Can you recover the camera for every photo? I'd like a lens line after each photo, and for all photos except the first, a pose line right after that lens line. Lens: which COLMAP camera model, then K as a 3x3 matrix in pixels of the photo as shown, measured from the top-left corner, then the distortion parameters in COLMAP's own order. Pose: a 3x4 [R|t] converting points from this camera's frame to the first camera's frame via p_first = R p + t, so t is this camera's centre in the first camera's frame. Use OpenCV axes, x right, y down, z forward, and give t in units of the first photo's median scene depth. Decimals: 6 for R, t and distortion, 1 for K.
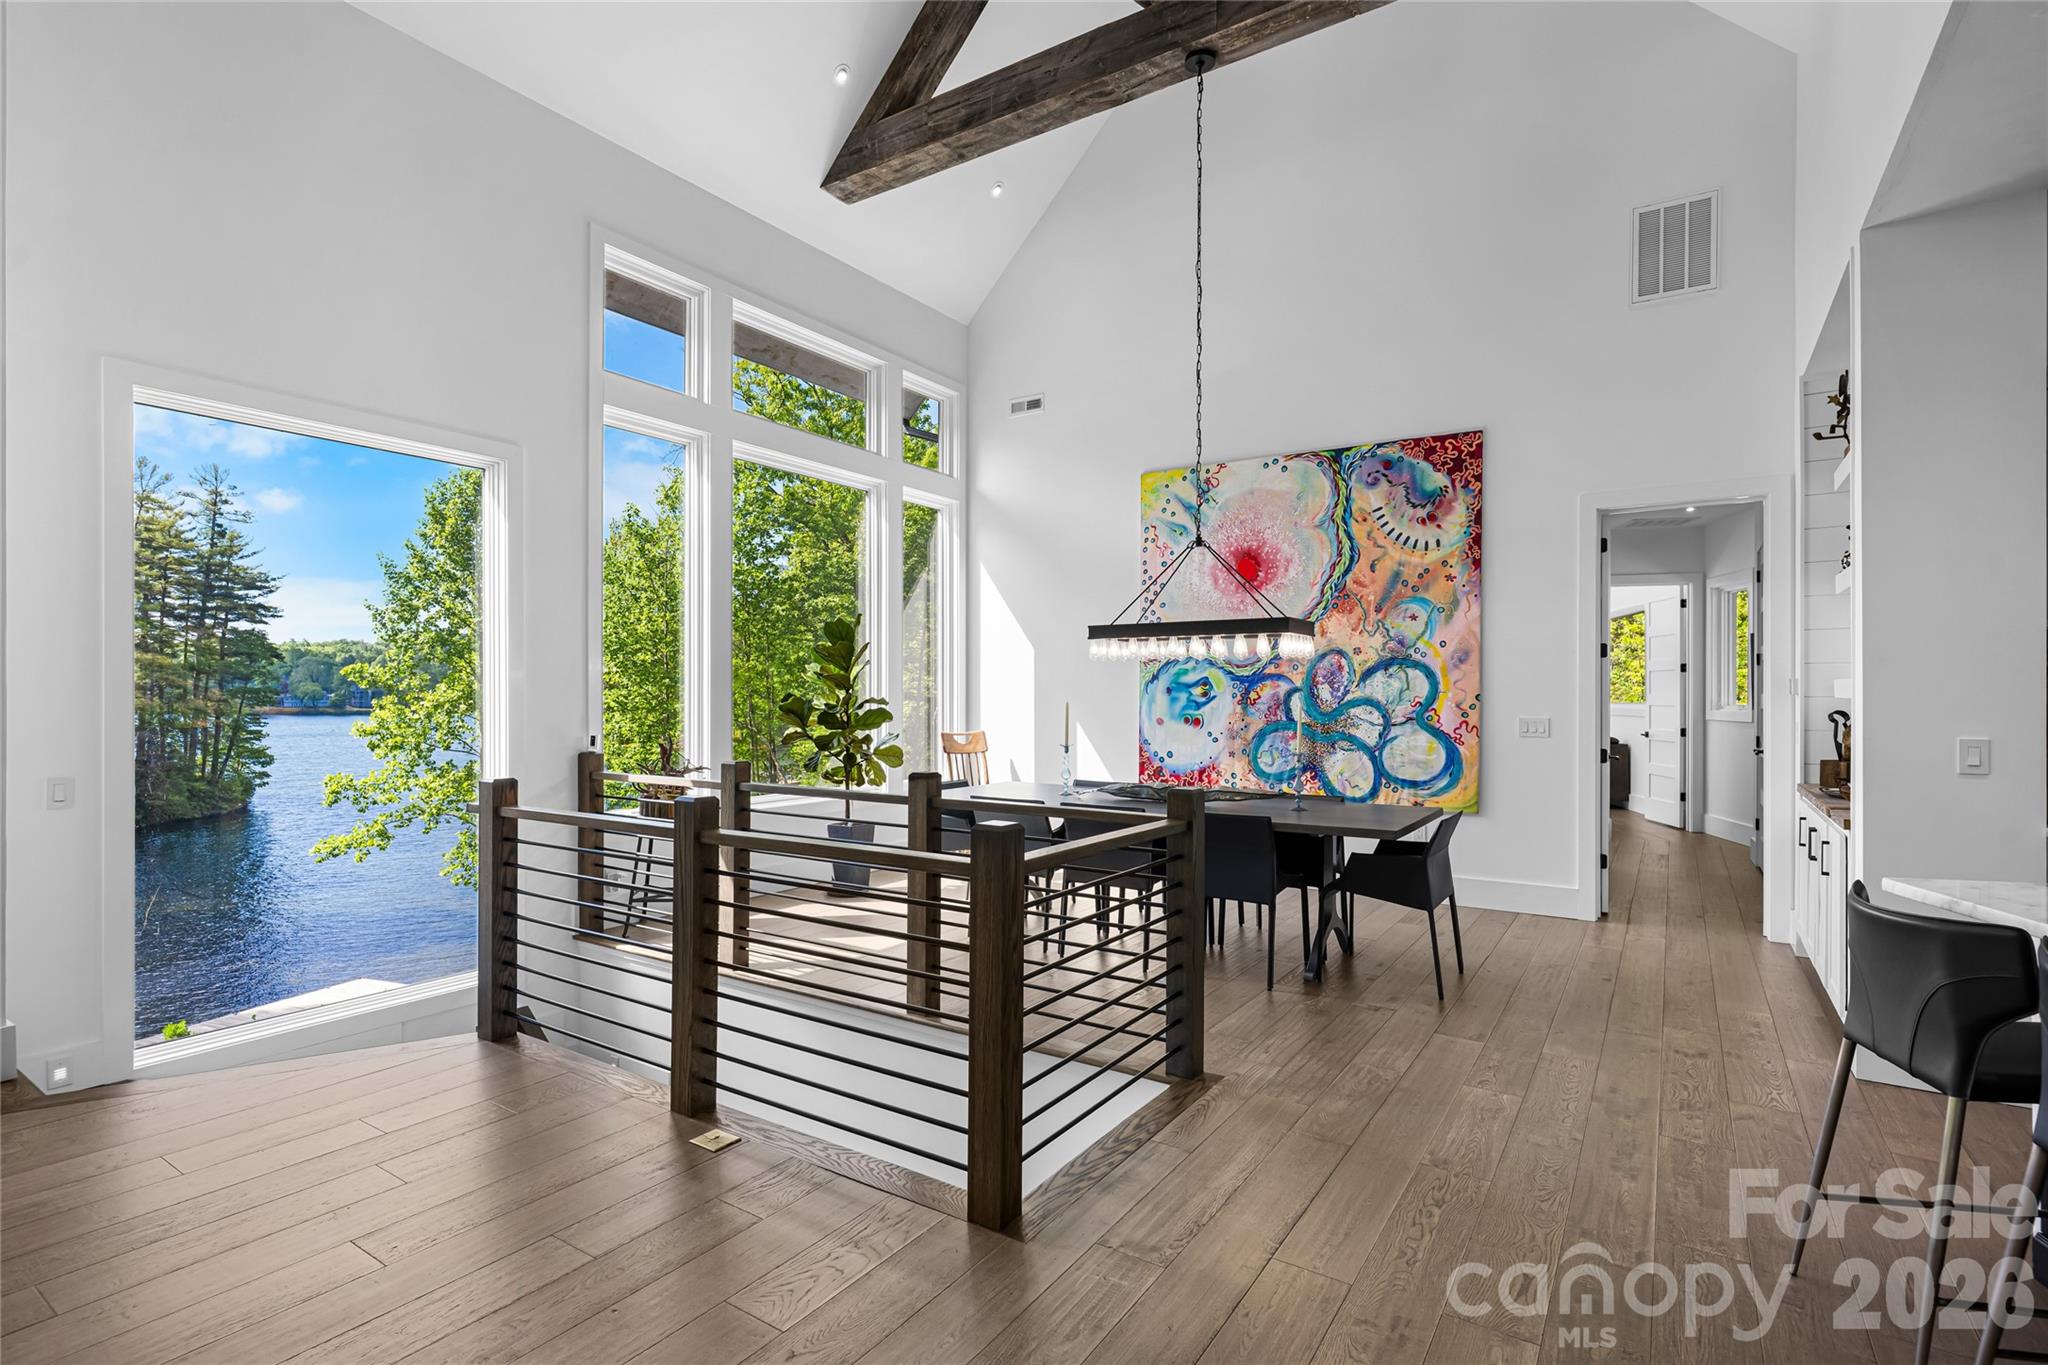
lens RADIAL K [[979.3, 0, 1027.4], [0, 979.3, 689.4], [0, 0, 1]] dist [-0.002015, -0.000382]
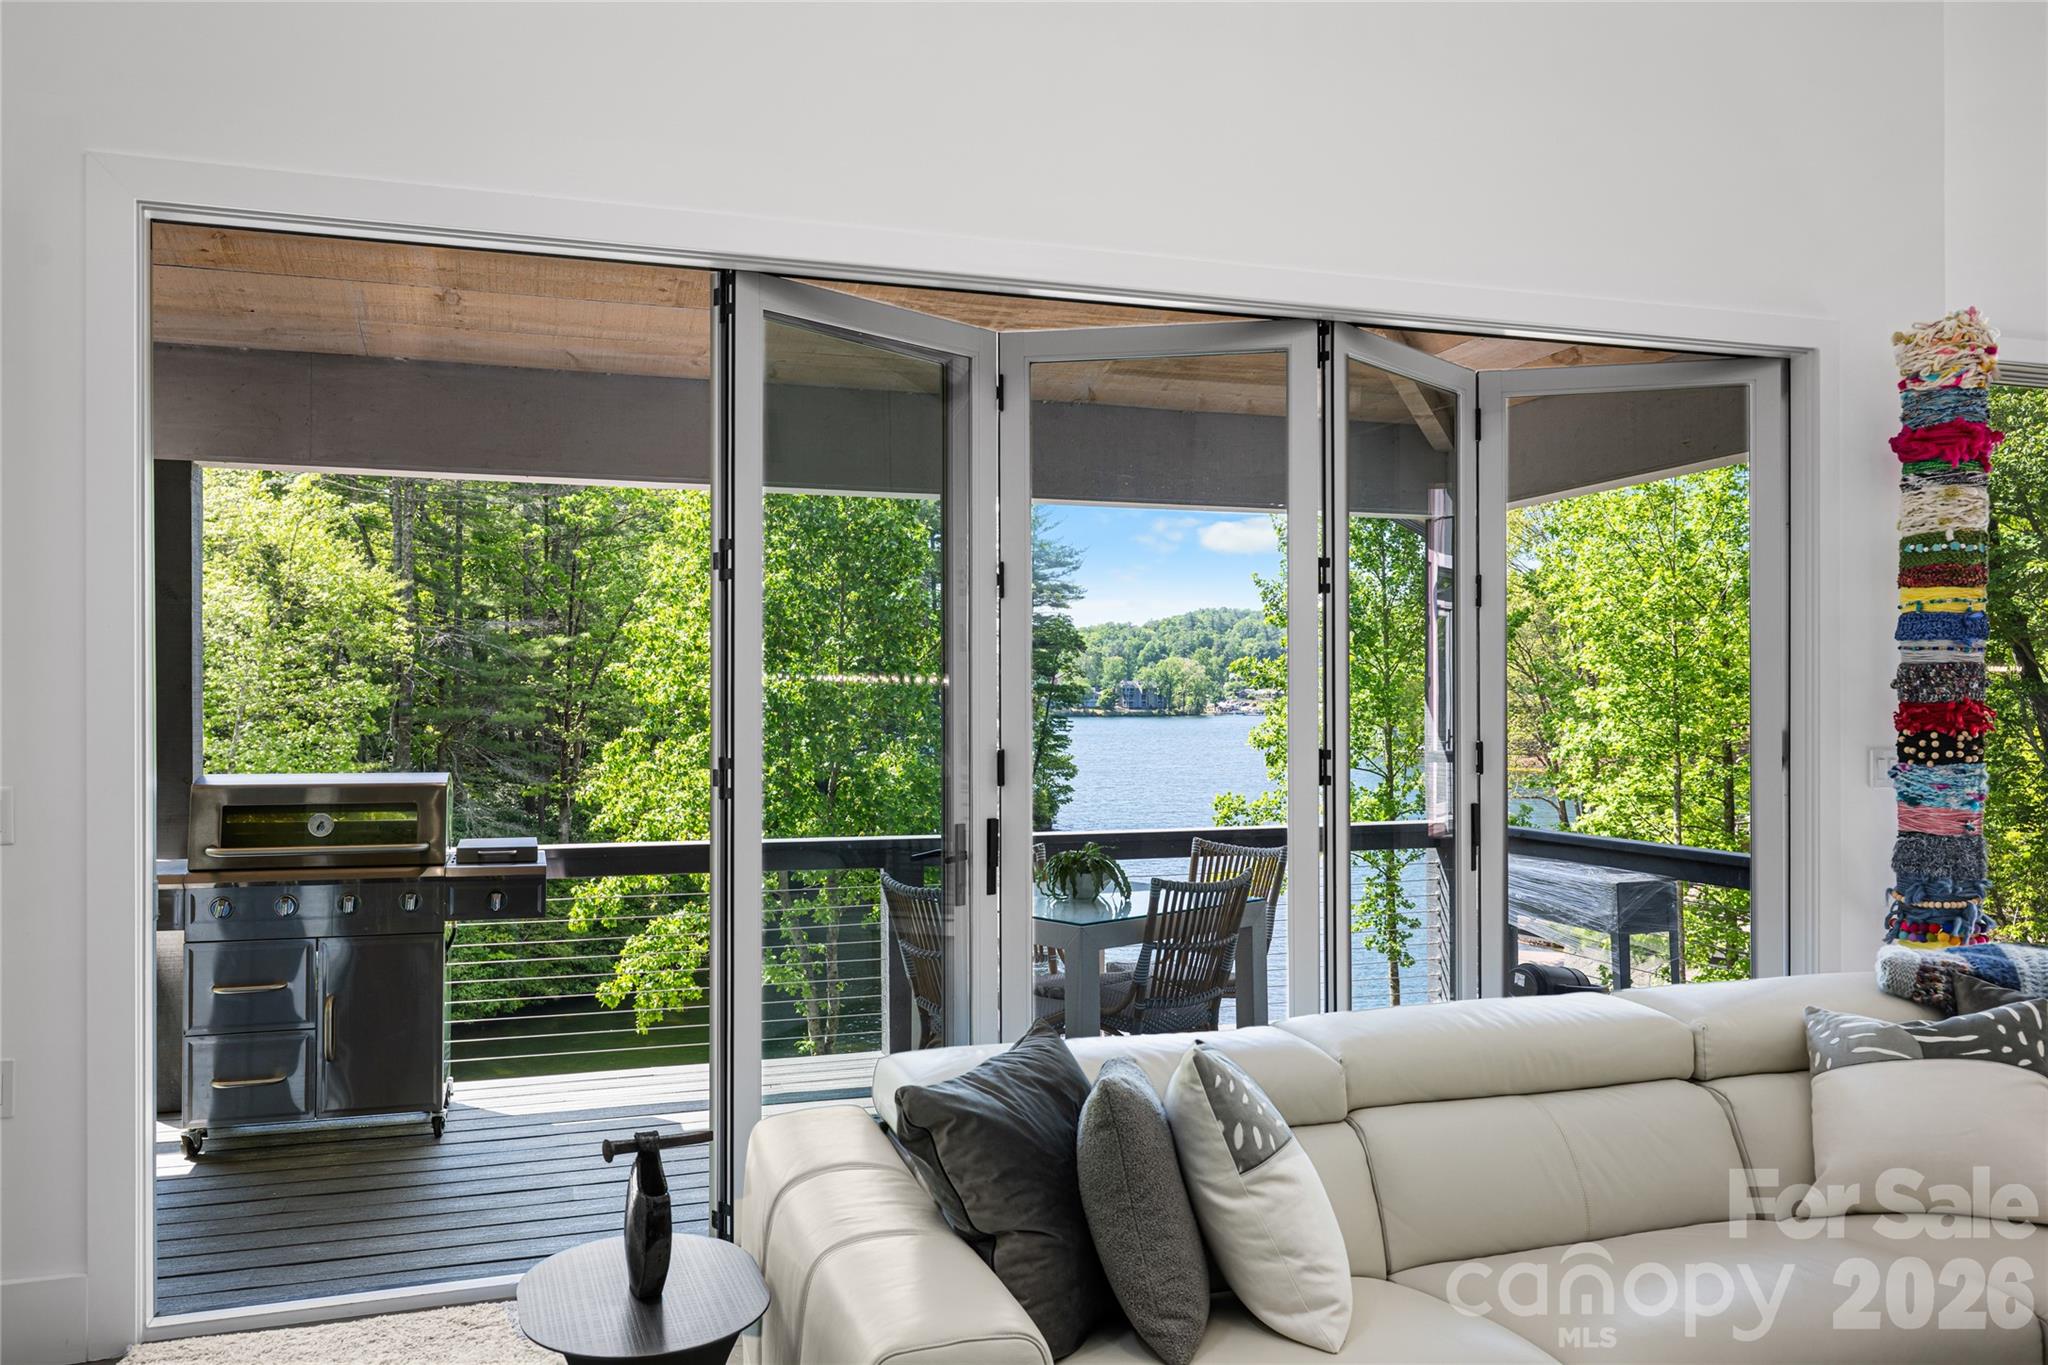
lens RADIAL K [[1490.6, 0, 1024.1], [0, 1490.6, 692.2], [0, 0, 1]] dist [-0.003297, 0.001312]
pose [[0.786287, -0.002264, -0.617857, -0.440029], [0.006152, 0.999972, 0.004165, -0.013559], [0.617831, -0.007076, 0.786279, -0.337648]]
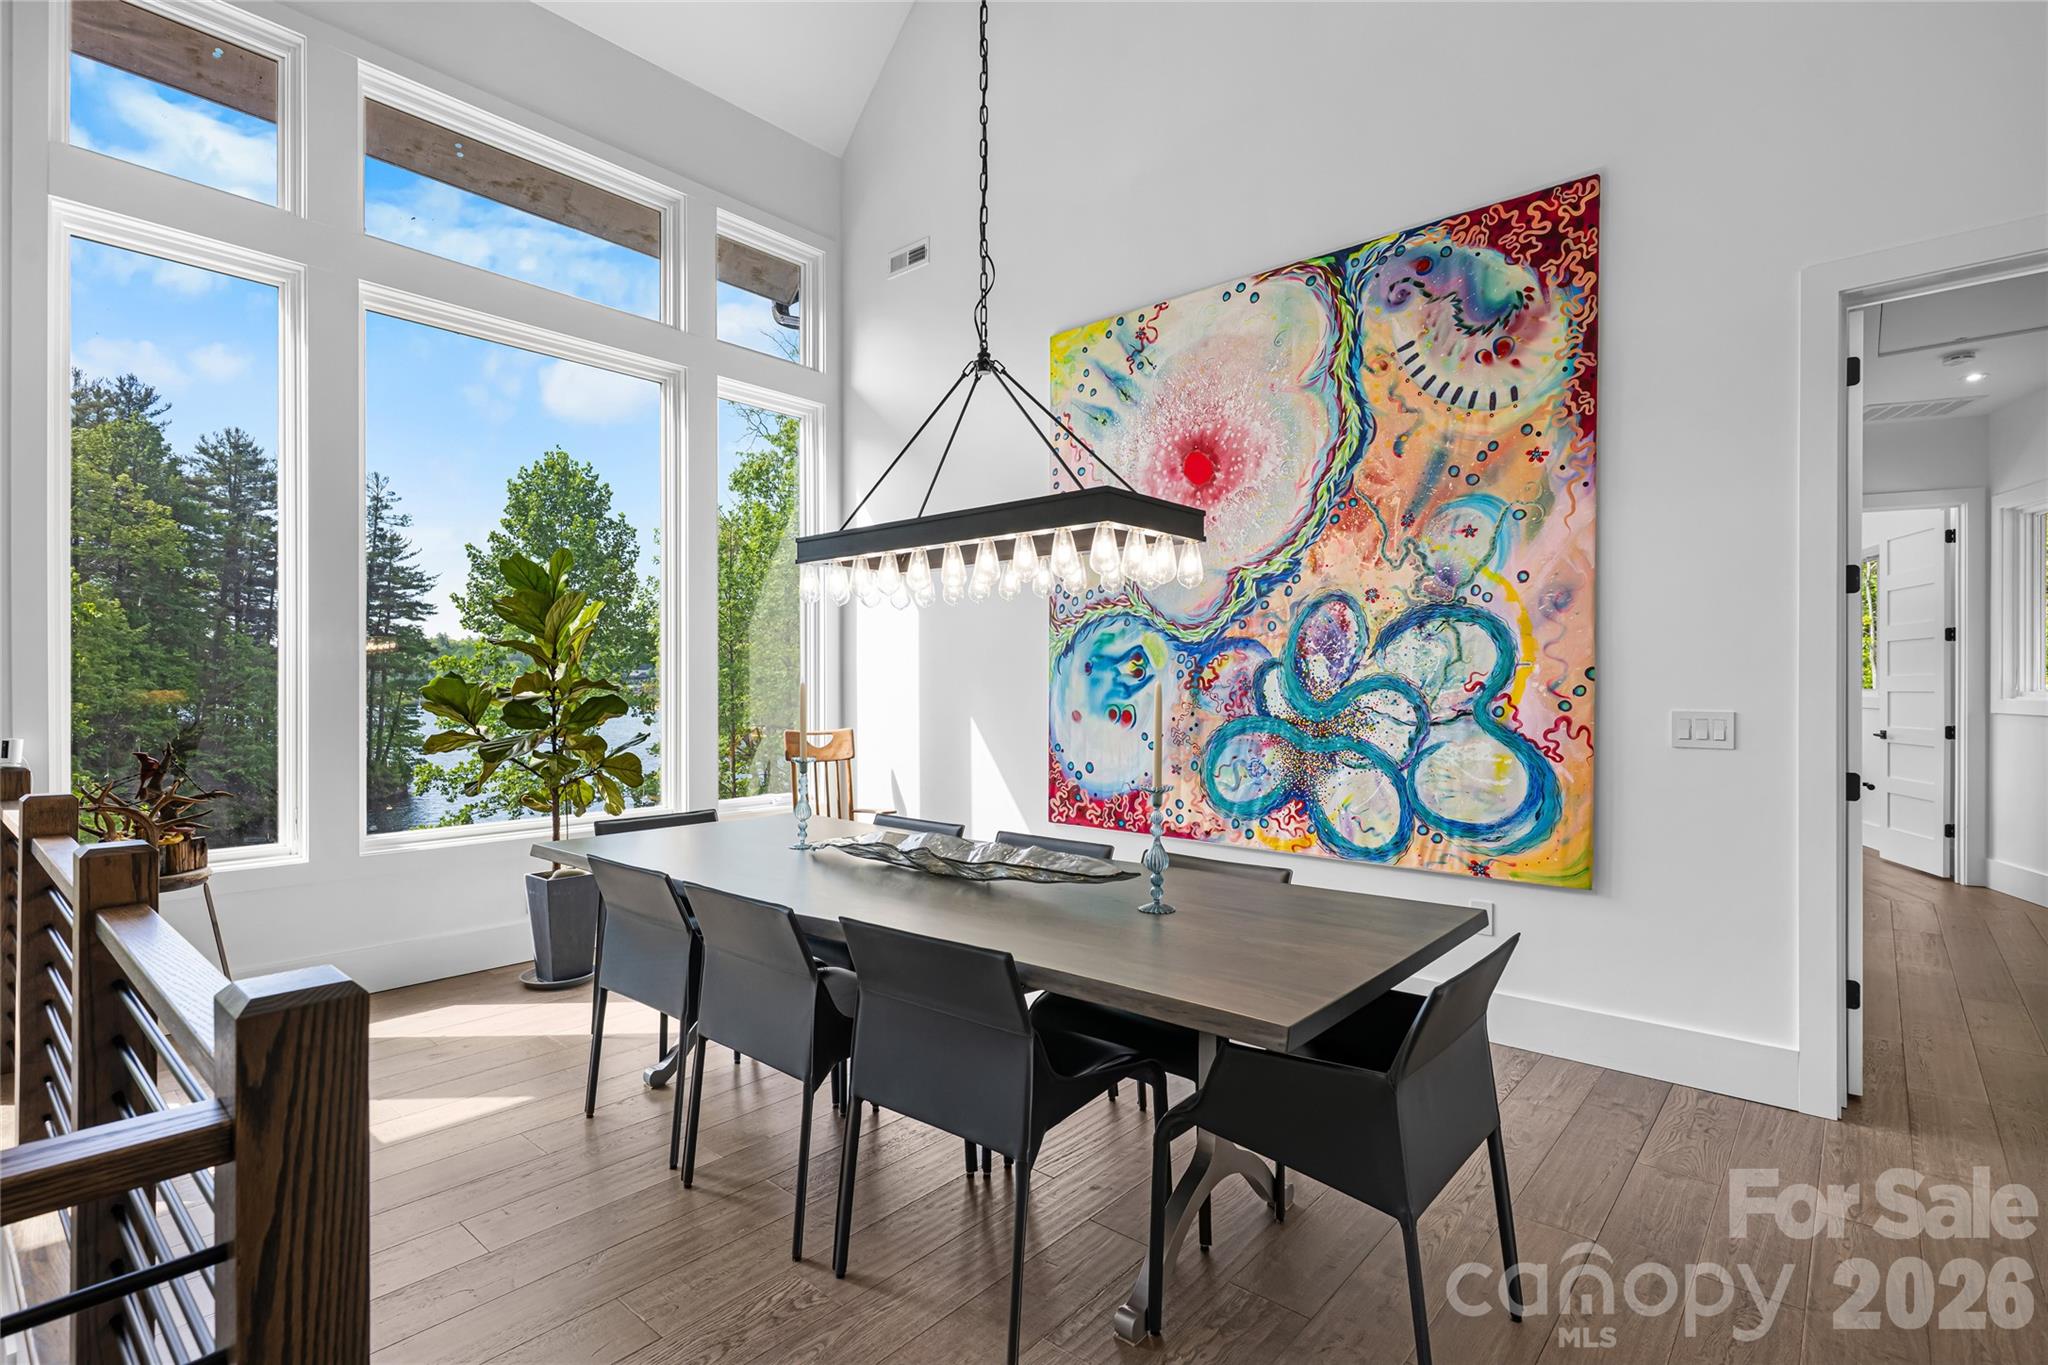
lens RADIAL K [[978.5, 0, 1024.0], [0, 978.5, 682.5], [0, 0, 1]] dist [-0.000747, 0.000745]
pose [[0.991558, -0.002845, -0.129632, 0.207785], [0.003137, 0.999993, 0.002045, 0.010377], [0.129625, -0.002435, 0.991560, 0.400583]]
